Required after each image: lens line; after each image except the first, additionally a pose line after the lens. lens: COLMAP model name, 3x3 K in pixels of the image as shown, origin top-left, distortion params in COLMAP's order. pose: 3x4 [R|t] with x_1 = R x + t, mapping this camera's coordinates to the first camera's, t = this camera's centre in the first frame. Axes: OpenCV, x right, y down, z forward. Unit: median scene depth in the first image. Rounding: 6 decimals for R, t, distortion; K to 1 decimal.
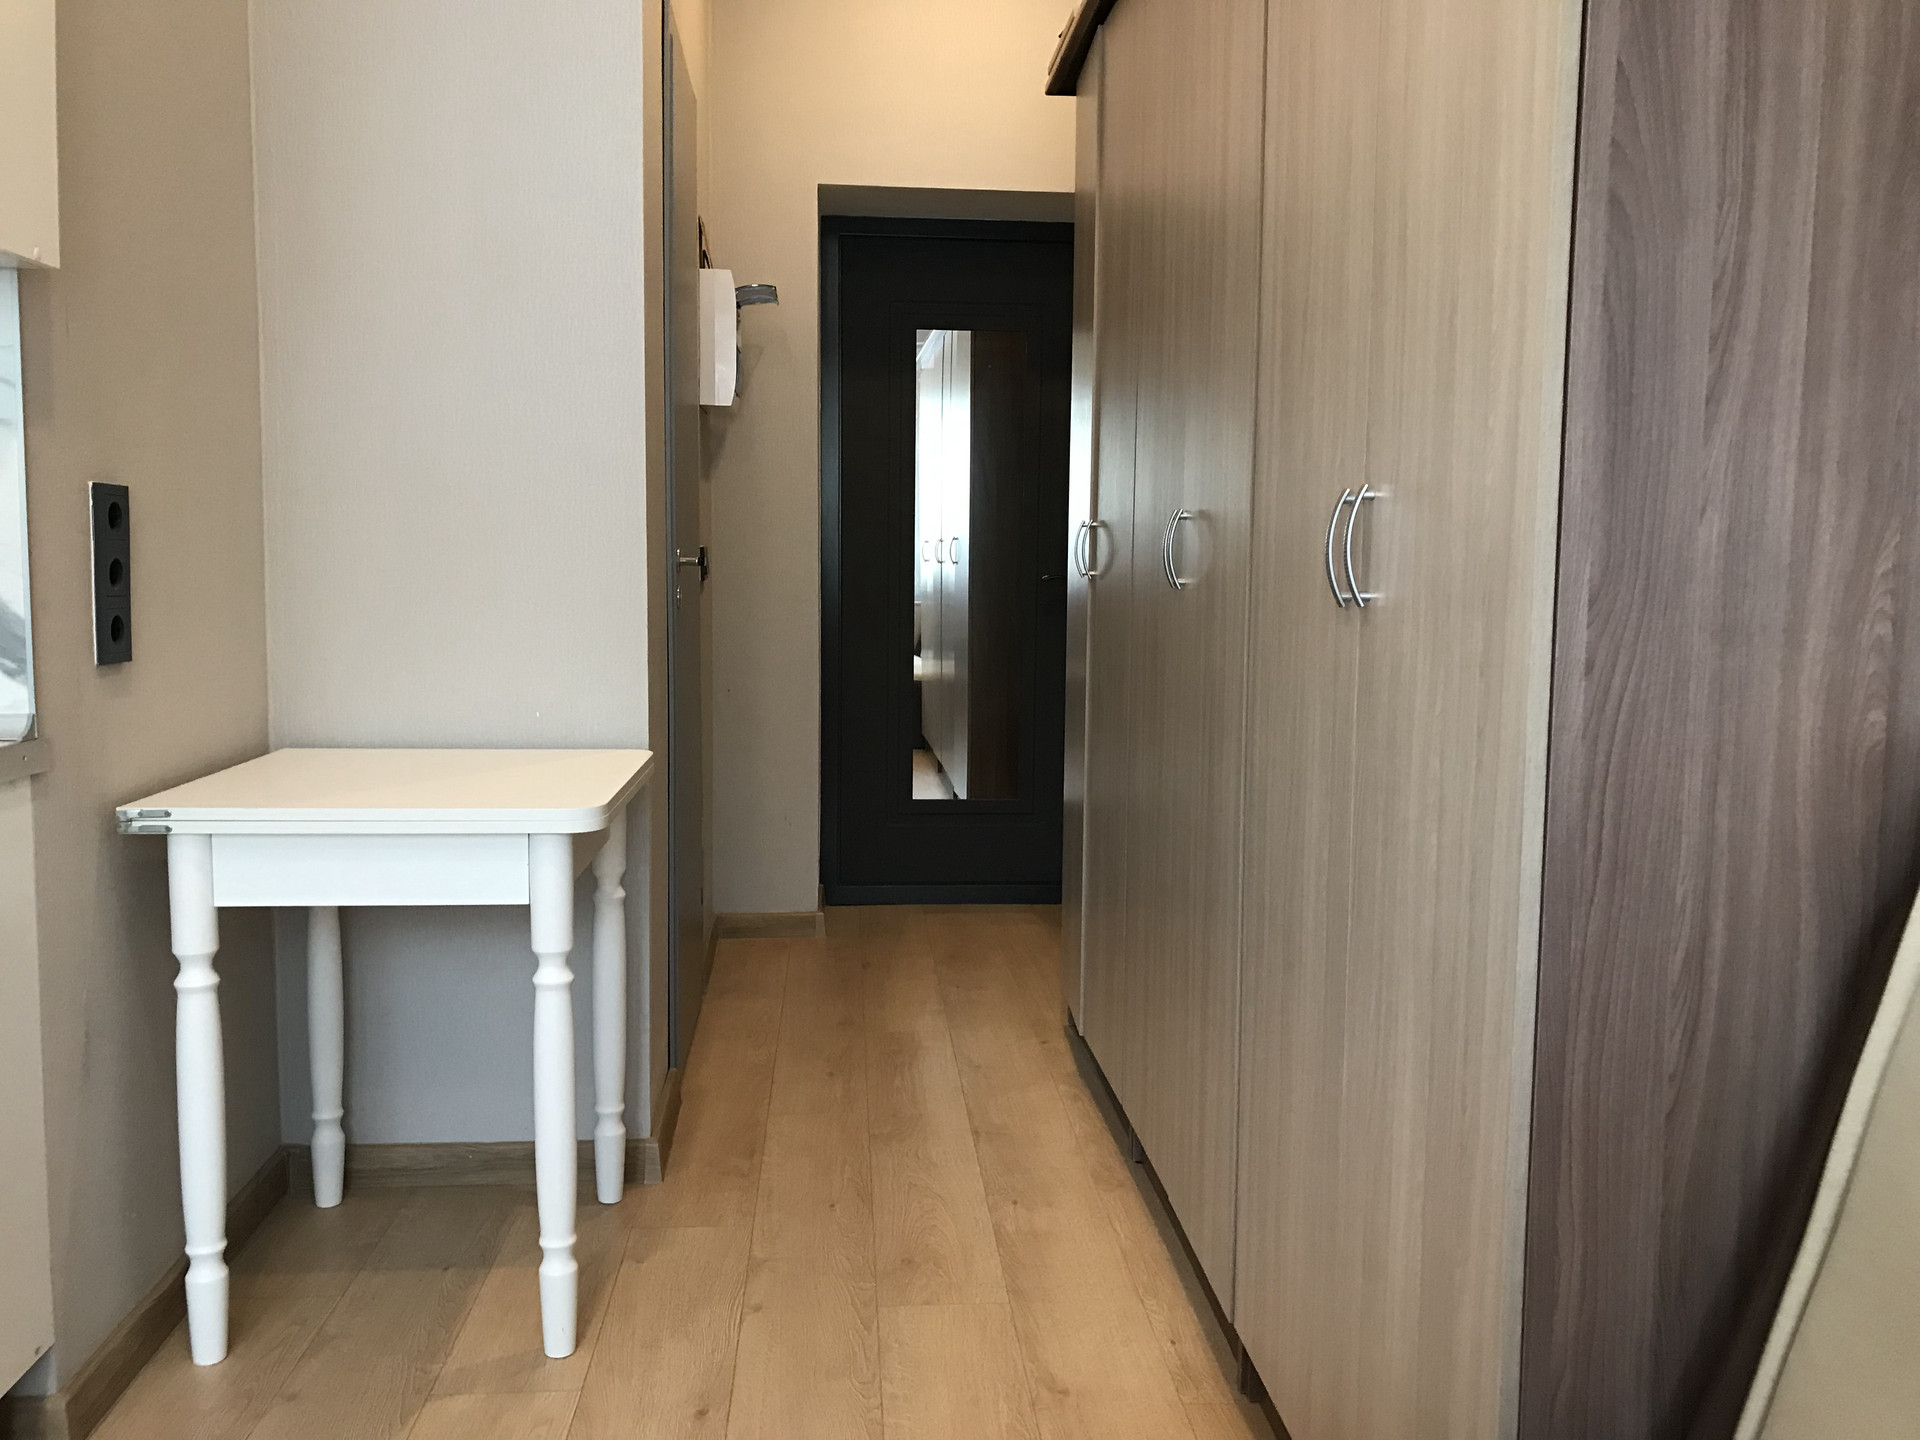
lens RADIAL K [[1566.0, 0, 964.8], [0, 1566.0, 724.8], [0, 0, 1]] dist [0.017320, -0.012100]
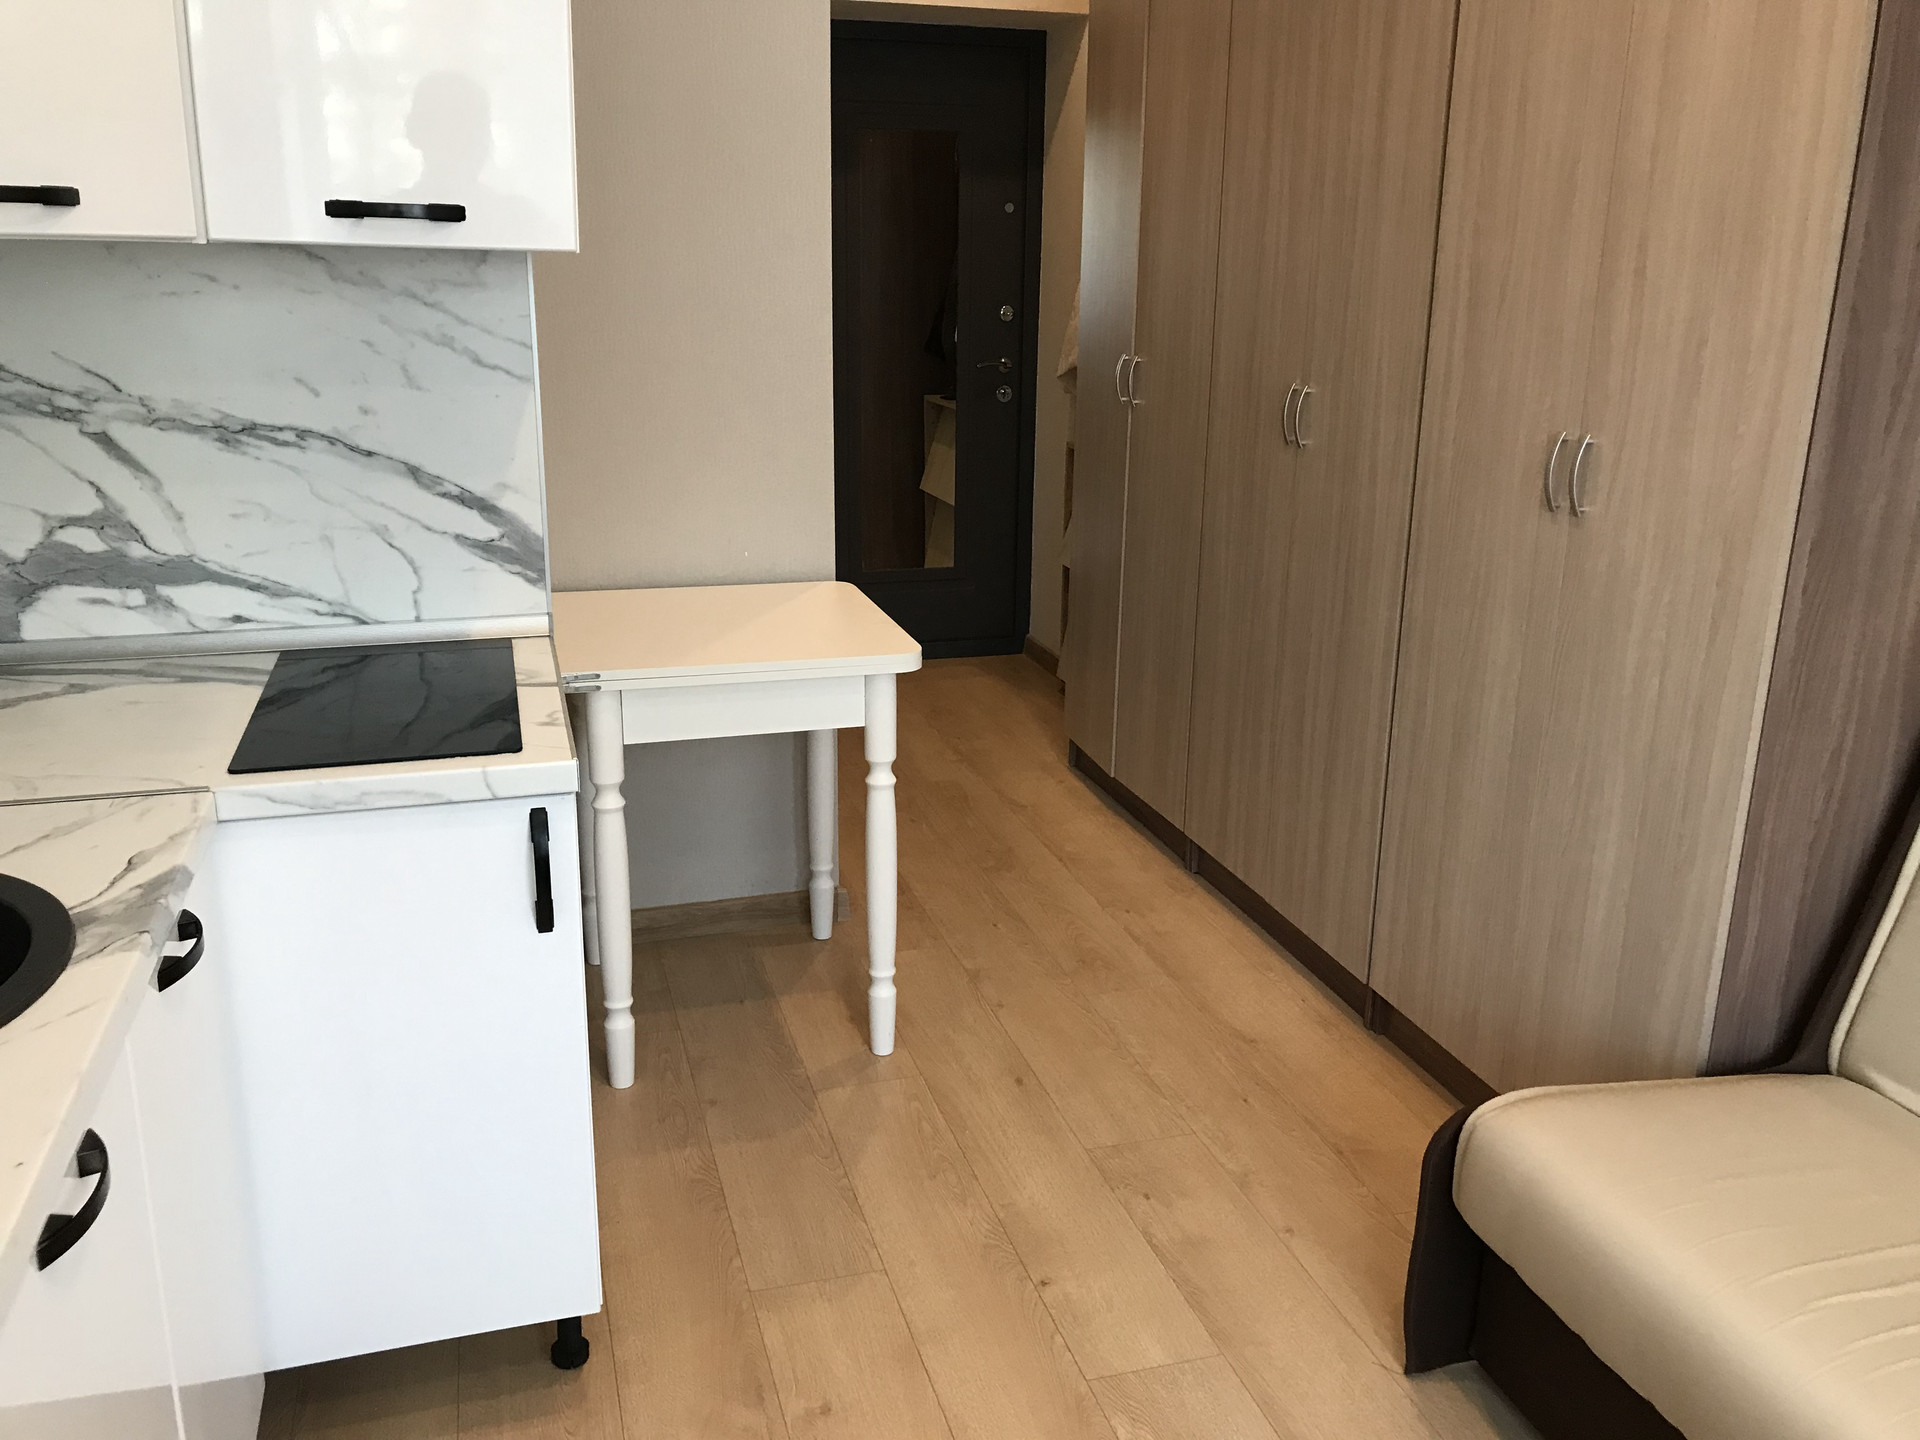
lens RADIAL K [[1566.0, 0, 945.9], [0, 1566.0, 708.4], [0, 0, 1]] dist [0.017320, -0.012100]
pose [[0.977469, -0.060440, 0.202239, -0.822881], [0.022046, 0.982121, 0.186956, -0.241004], [-0.209923, -0.178285, 0.961326, -0.426215]]
